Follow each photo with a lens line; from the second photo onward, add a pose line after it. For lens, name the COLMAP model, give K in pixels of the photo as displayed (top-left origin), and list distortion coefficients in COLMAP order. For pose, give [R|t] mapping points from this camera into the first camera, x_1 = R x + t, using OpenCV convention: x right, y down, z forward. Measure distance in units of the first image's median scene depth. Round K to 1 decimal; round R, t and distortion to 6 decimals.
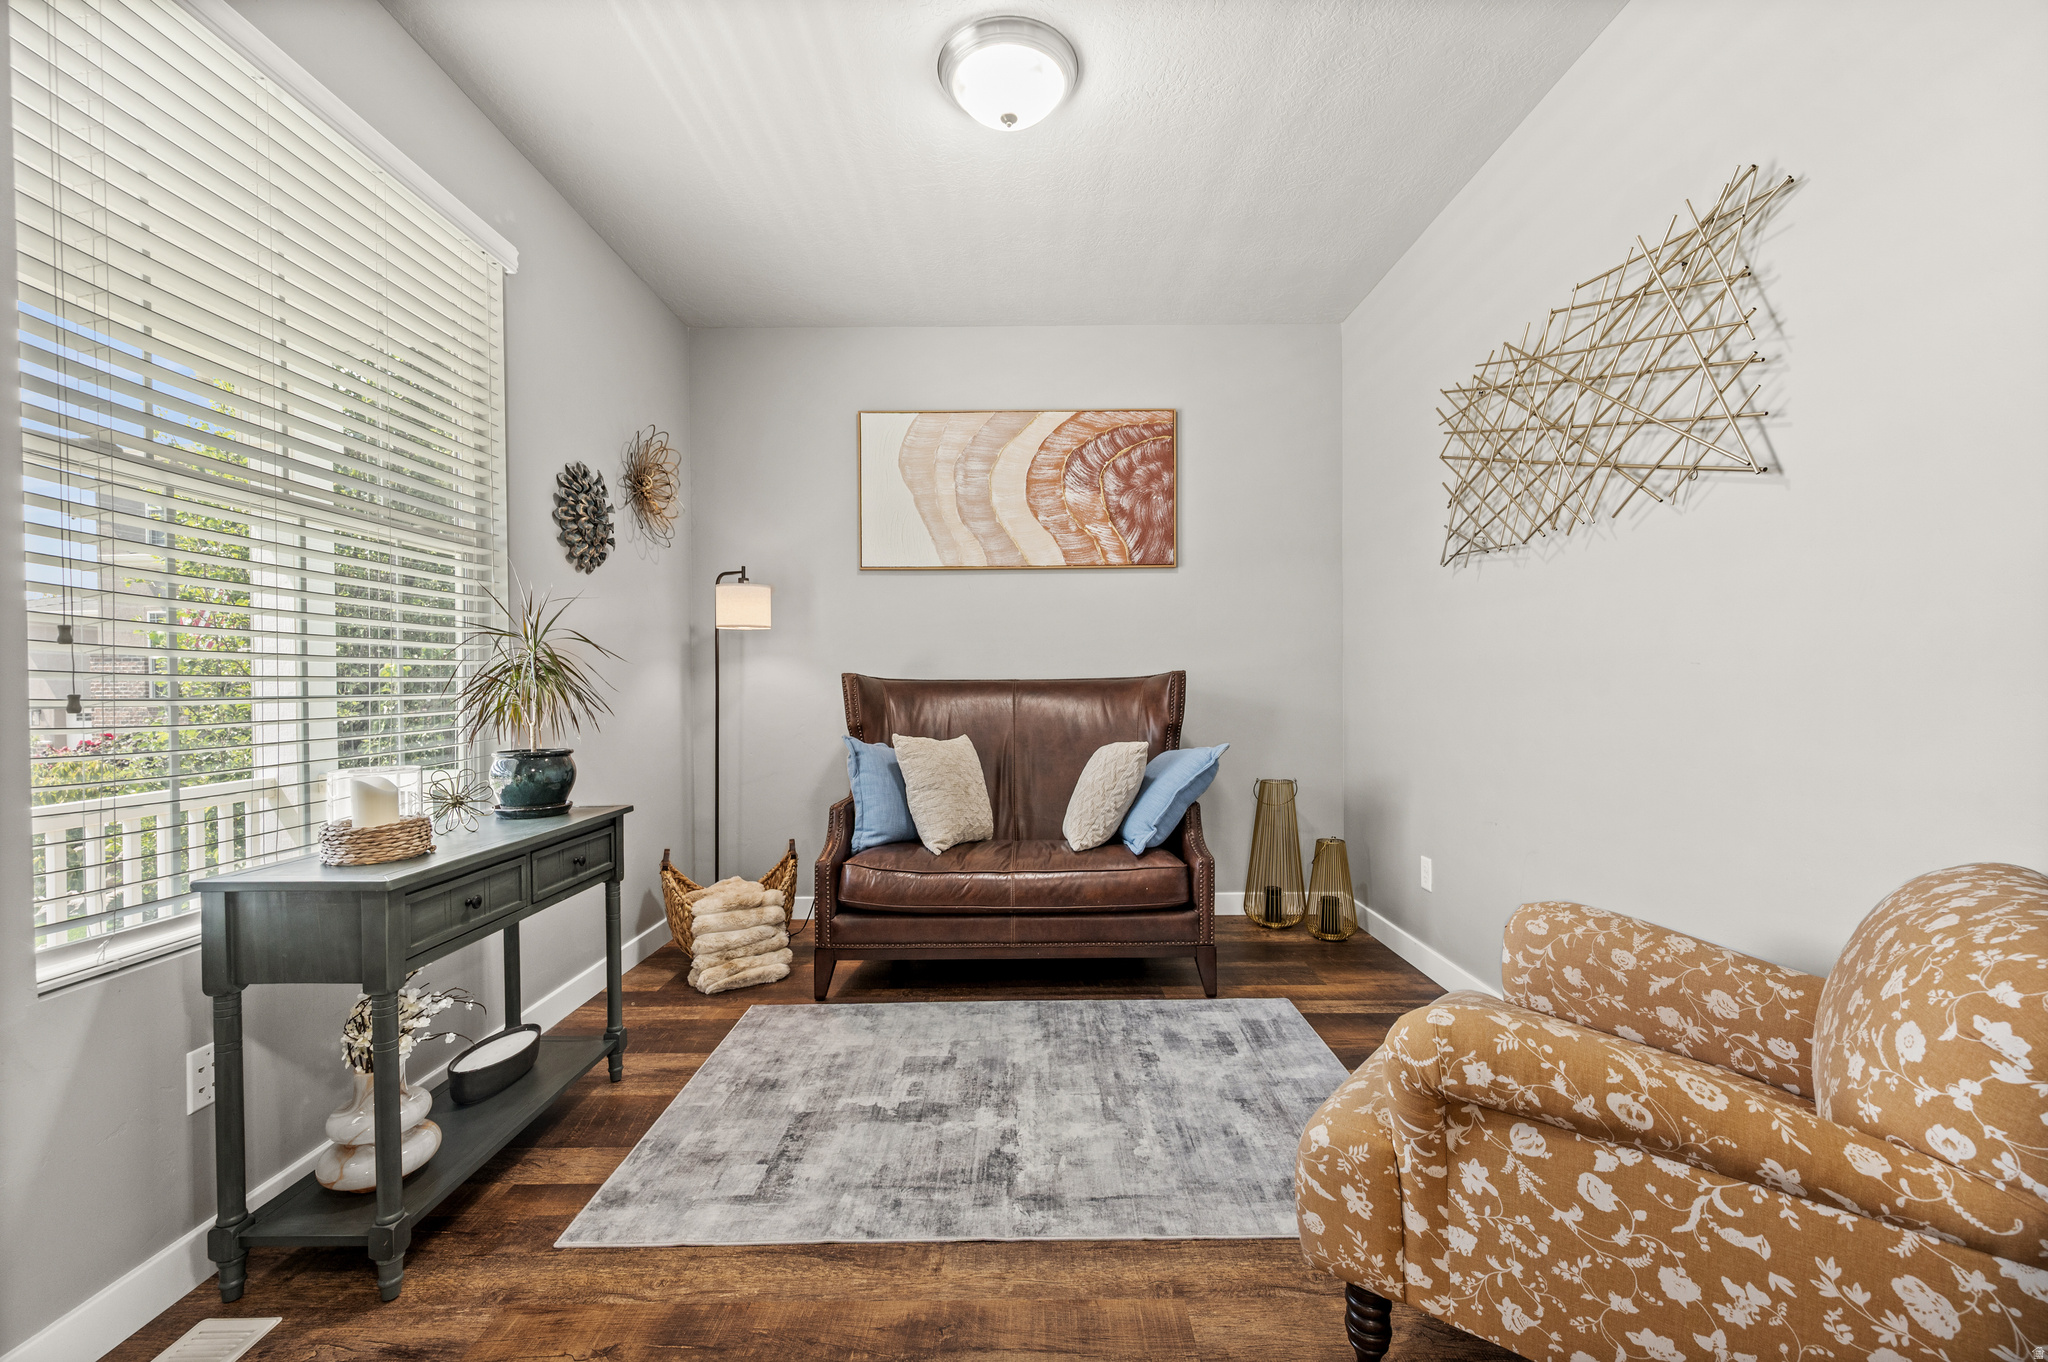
lens RADIAL K [[822.6, 0, 1025.8], [0, 822.6, 690.4], [0, 0, 1]] dist [-0.003757, 0.002145]
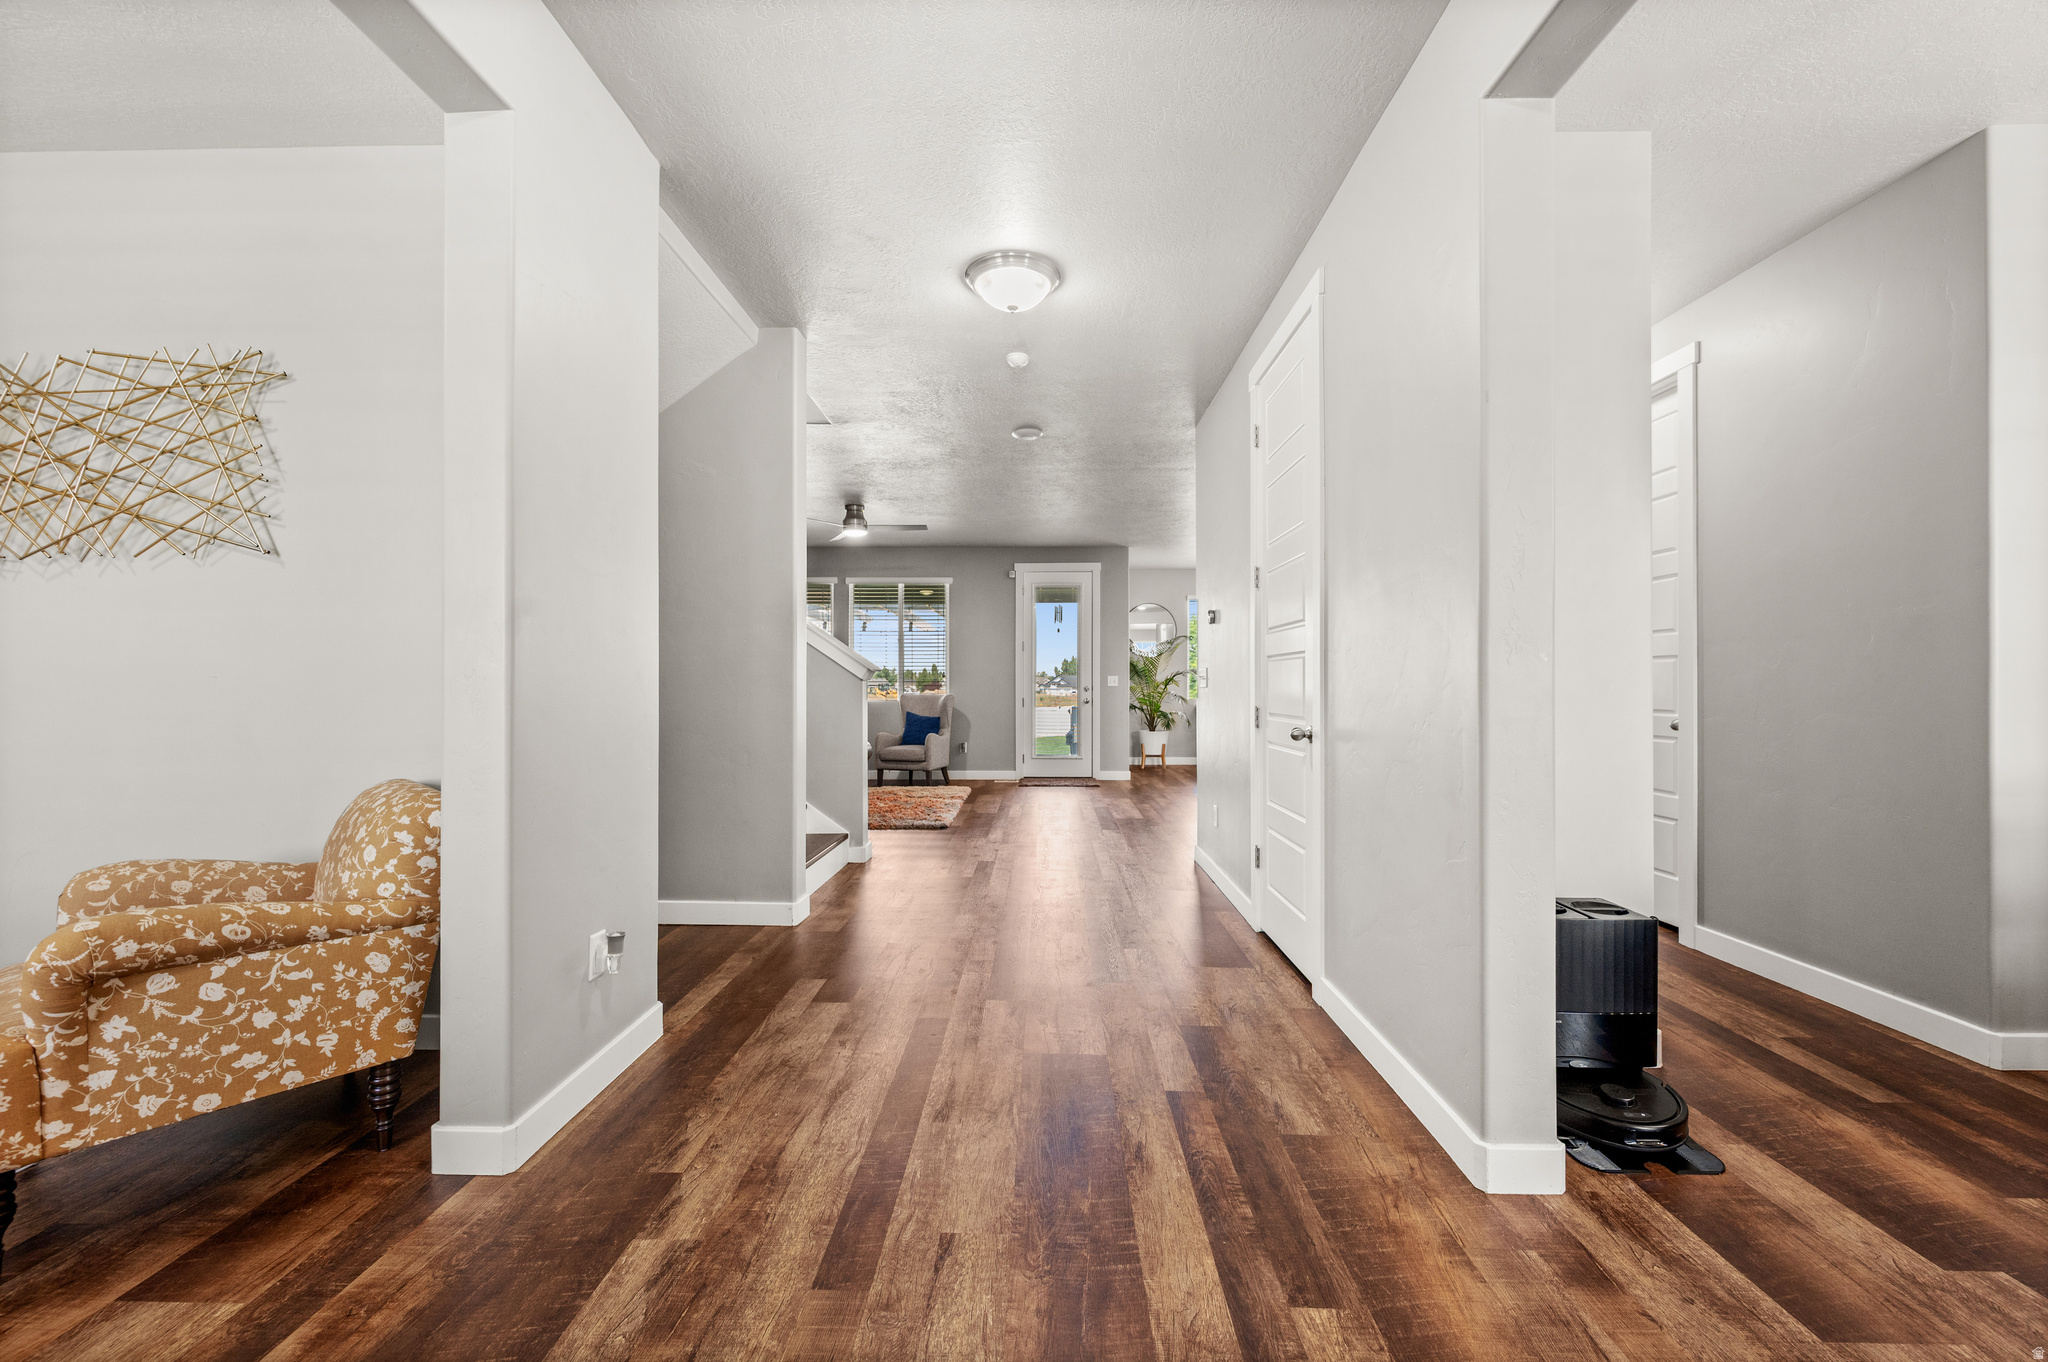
lens RADIAL K [[822.6, 0, 1025.8], [0, 822.6, 690.4], [0, 0, 1]] dist [-0.003757, 0.002145]
pose [[0.026534, 0.004354, 0.999638, -0.906495], [0.010705, 0.999932, -0.004639, 0.016956], [-0.999591, 0.010824, 0.026486, -0.688578]]
